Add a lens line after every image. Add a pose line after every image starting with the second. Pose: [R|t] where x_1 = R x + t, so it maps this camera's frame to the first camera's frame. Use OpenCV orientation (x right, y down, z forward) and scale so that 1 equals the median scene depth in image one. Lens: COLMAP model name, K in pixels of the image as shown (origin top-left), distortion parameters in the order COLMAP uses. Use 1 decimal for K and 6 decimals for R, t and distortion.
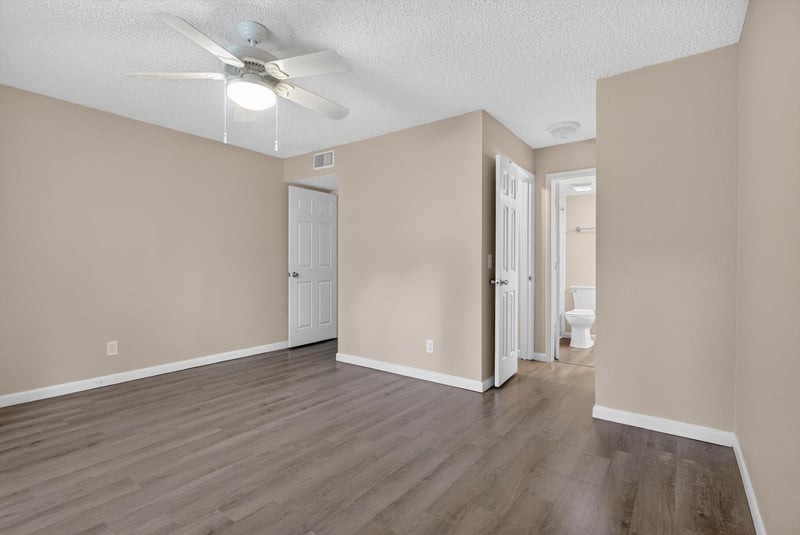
lens RADIAL K [[384.7, 0, 400.0], [0, 384.7, 267.5], [0, 0, 1]] dist [0.000551, -0.000252]
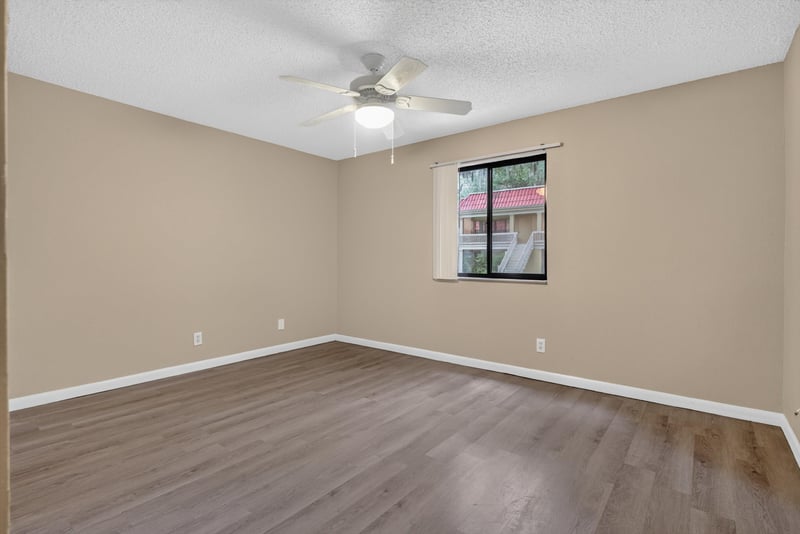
lens RADIAL K [[384.7, 0, 400.0], [0, 384.7, 267.0], [0, 0, 1]] dist [0.000551, -0.000252]
pose [[-0.999265, -0.012319, 0.036309, -0.448091], [-0.011145, 0.999415, 0.032344, -0.022602], [-0.036686, 0.031915, -0.998817, 1.918865]]
